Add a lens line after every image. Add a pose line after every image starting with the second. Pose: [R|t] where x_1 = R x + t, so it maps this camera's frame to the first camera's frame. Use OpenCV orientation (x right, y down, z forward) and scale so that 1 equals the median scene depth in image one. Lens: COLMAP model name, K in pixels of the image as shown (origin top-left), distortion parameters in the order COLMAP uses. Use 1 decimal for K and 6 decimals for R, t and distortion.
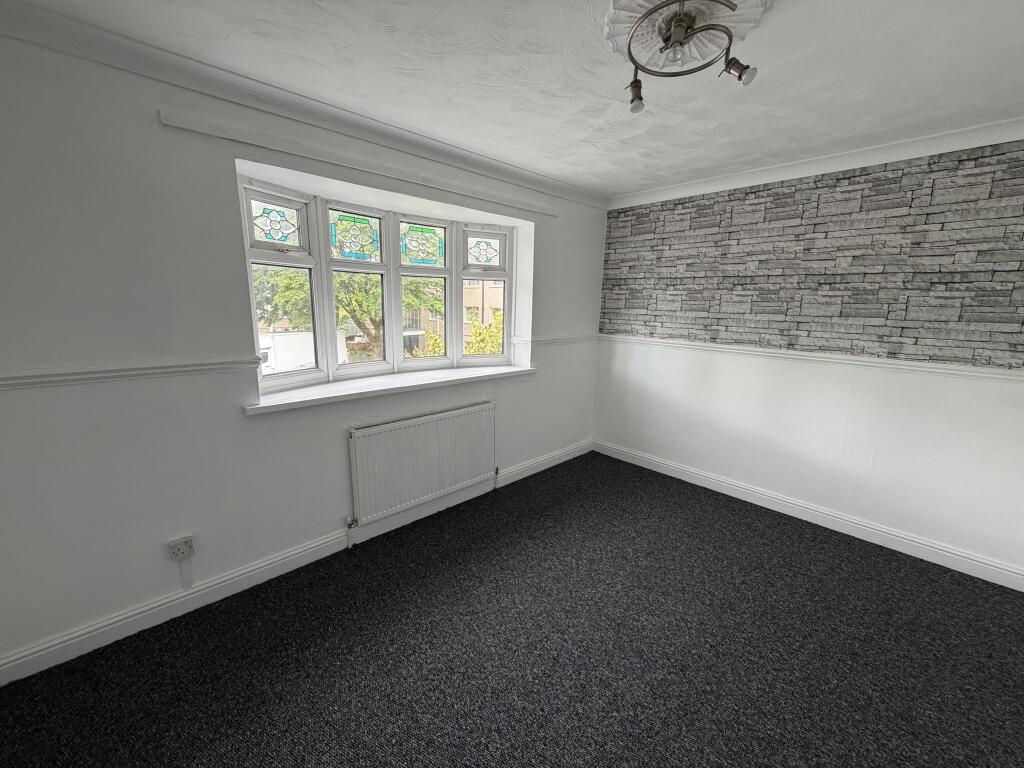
lens RADIAL K [[407.5, 0, 510.6], [0, 407.5, 386.0], [0, 0, 1]] dist [-0.000094, 0.000207]
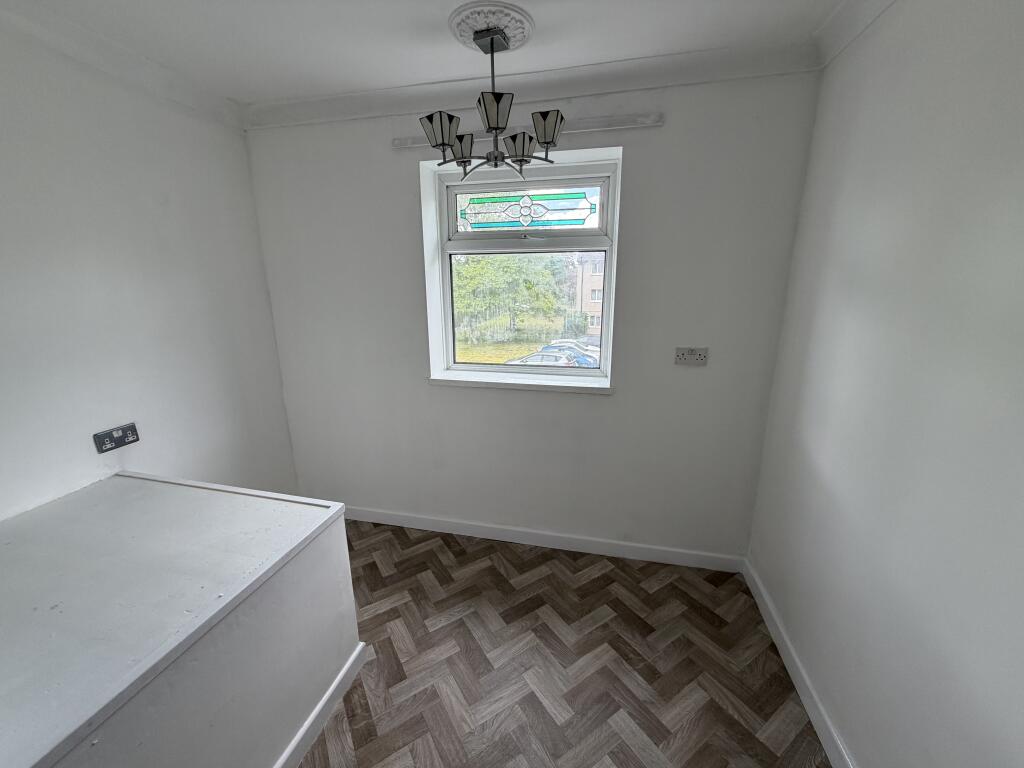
lens RADIAL K [[407.5, 0, 509.7], [0, 407.5, 386.6], [0, 0, 1]] dist [-0.000094, 0.000207]
pose [[0.614796, 0.173415, -0.769385, 0.473901], [-0.137829, 0.984139, 0.111683, -0.095718], [0.776550, 0.037381, 0.628946, 0.501340]]
